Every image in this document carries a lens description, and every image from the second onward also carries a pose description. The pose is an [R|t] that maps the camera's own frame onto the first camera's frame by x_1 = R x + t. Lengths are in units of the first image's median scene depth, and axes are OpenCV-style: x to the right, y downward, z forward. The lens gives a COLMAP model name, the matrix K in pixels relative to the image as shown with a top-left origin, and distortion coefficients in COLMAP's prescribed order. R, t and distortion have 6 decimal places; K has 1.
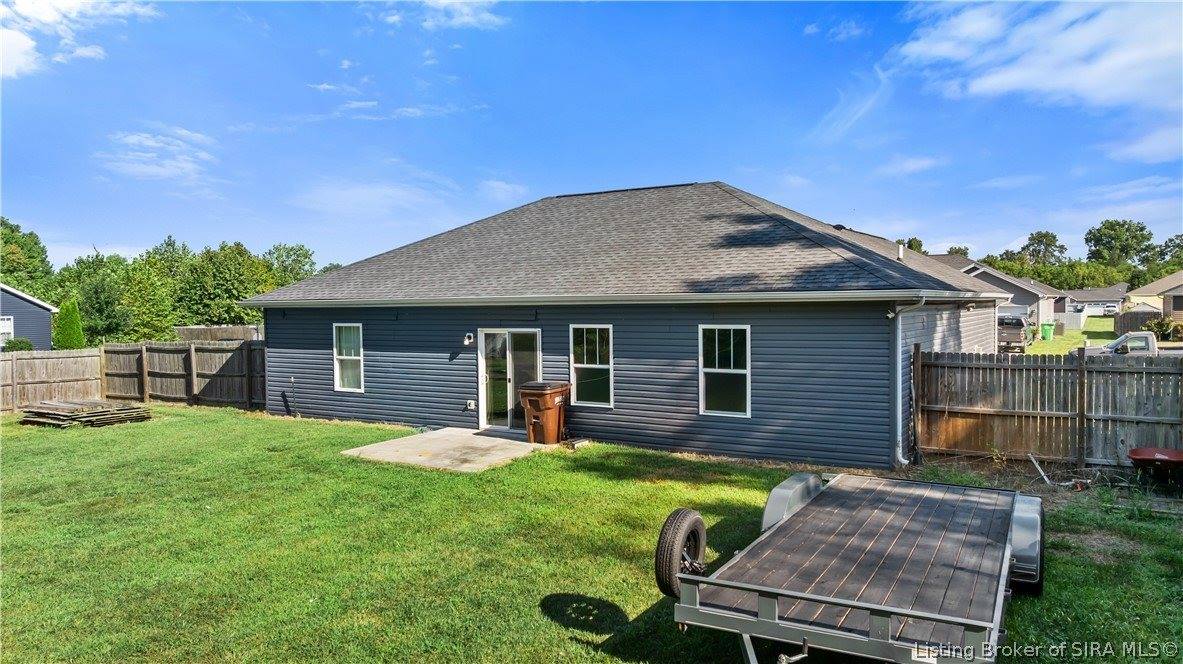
lens RADIAL K [[800.4, 0, 591.5], [0, 800.4, 332.0], [0, 0, 1]] dist [-0.001655, -0.001263]
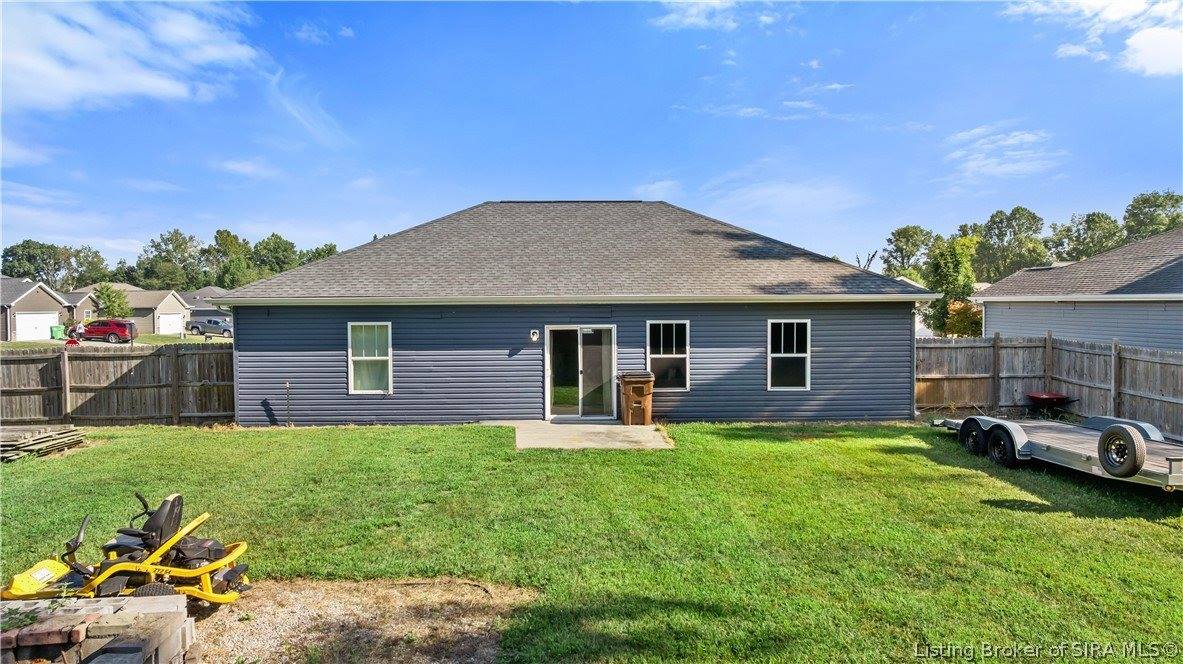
lens RADIAL K [[800.4, 0, 591.5], [0, 800.4, 332.0], [0, 0, 1]] dist [-0.001655, -0.001263]
pose [[0.856163, -0.016372, 0.516446, -0.636434], [0.015172, 0.999863, 0.006544, -0.001592], [-0.516483, 0.002233, 0.856295, 0.053351]]
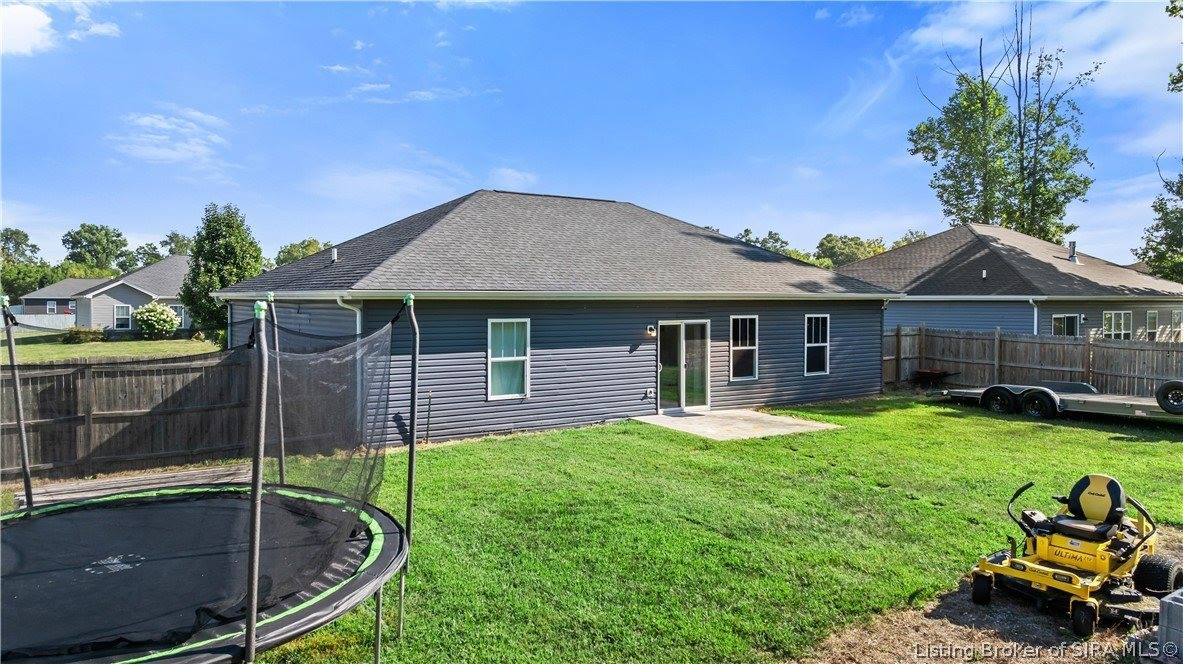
lens RADIAL K [[810.4, 0, 523.1], [0, 810.4, 334.5], [0, 0, 1]] dist [0.000259, -0.000996]
pose [[0.454962, -0.027384, 0.890089, -1.187964], [0.026108, 0.999508, 0.017406, -0.009634], [-0.890128, 0.015320, 0.455453, 0.662817]]
